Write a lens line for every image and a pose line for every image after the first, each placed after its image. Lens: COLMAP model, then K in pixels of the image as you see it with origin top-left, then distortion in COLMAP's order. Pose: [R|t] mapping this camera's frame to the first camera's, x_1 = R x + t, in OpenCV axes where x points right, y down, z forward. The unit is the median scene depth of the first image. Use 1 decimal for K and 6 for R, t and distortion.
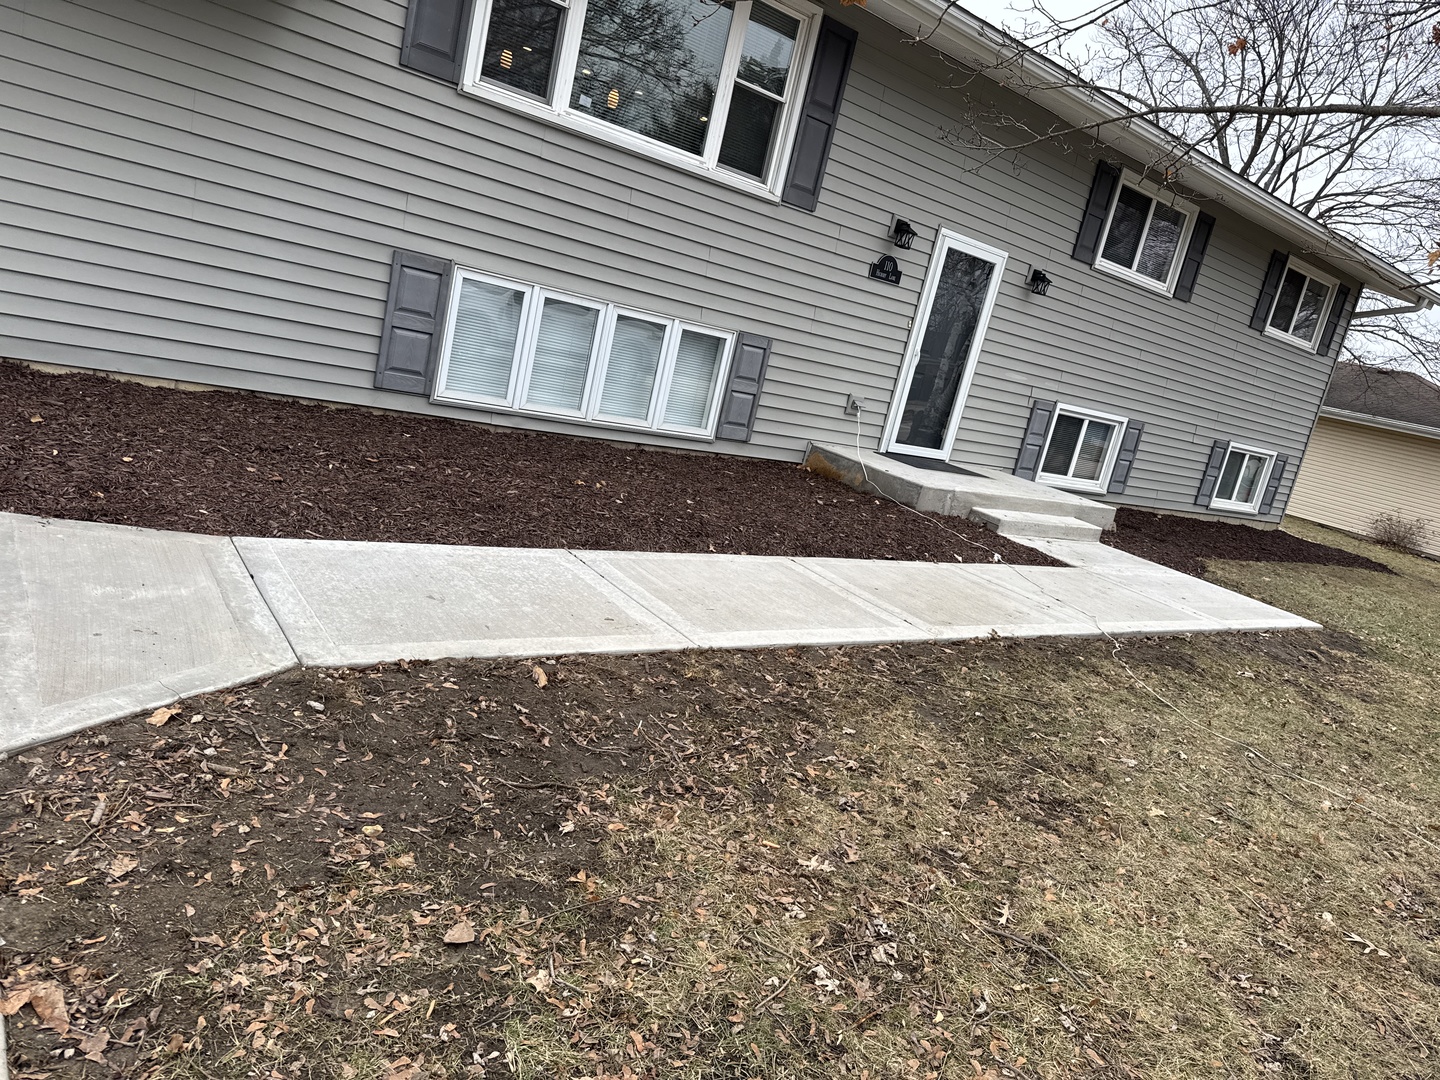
lens RADIAL K [[987.7, 0, 720.0], [0, 987.7, 540.0], [0, 0, 1]] dist [0.111875, -0.201768]
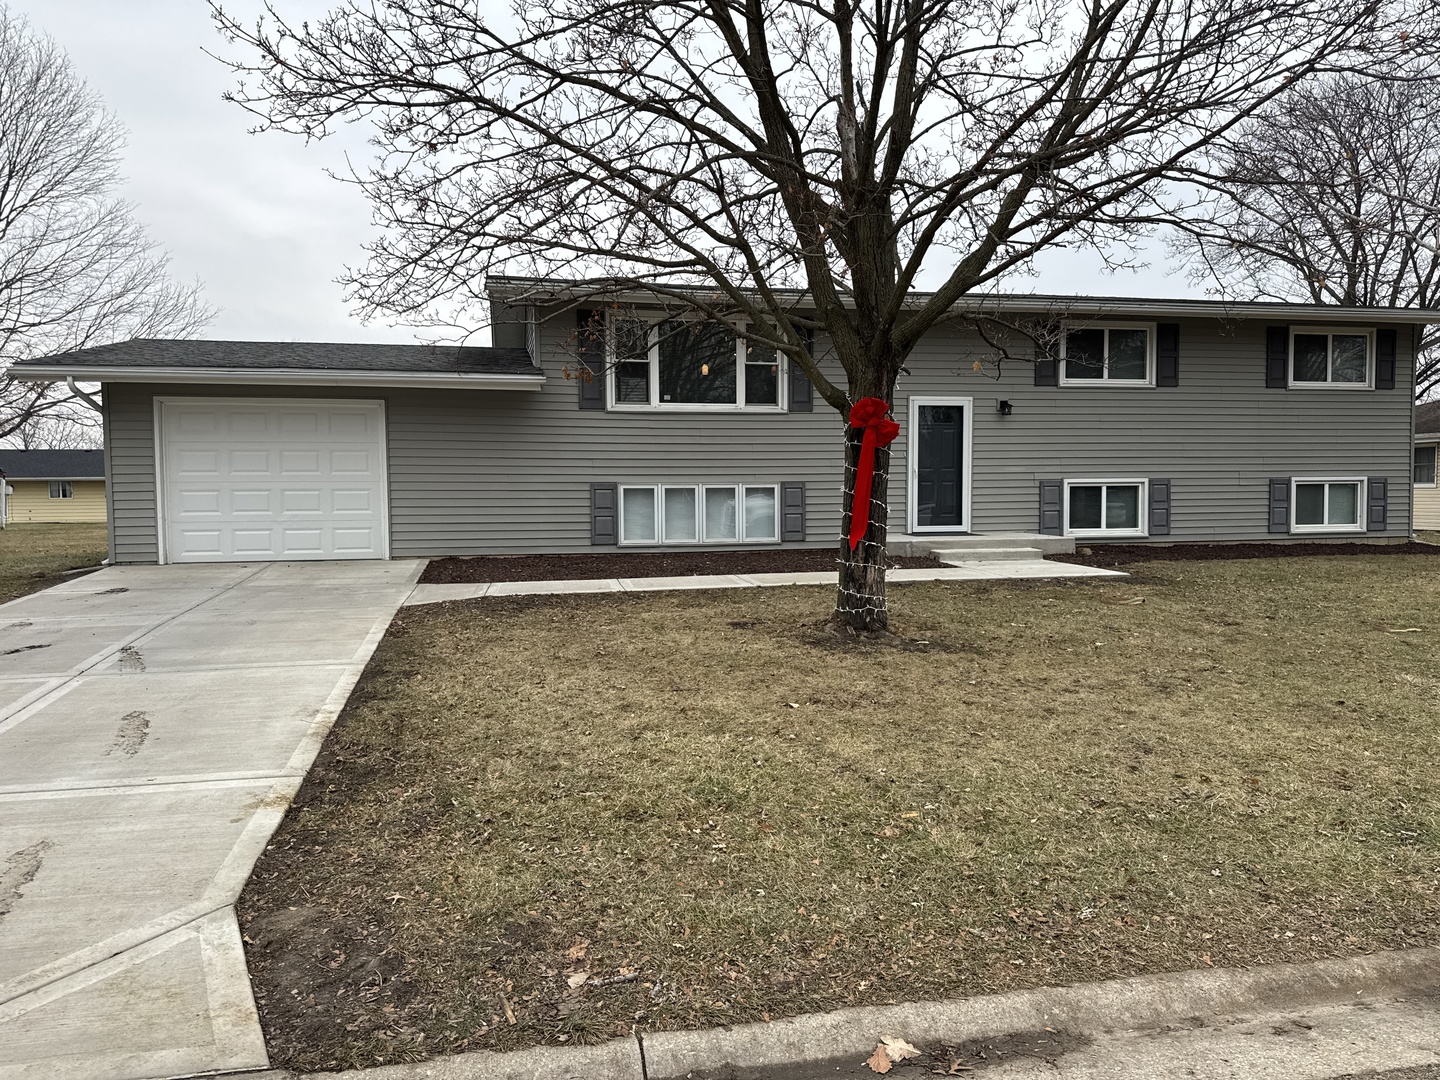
lens RADIAL K [[987.7, 0, 720.0], [0, 987.7, 540.0], [0, 0, 1]] dist [0.111875, -0.201768]
pose [[0.887912, -0.203057, -0.412771, 0.550270], [0.116919, 0.967453, -0.224421, 0.245219], [0.444906, 0.151005, 0.882755, -0.548000]]
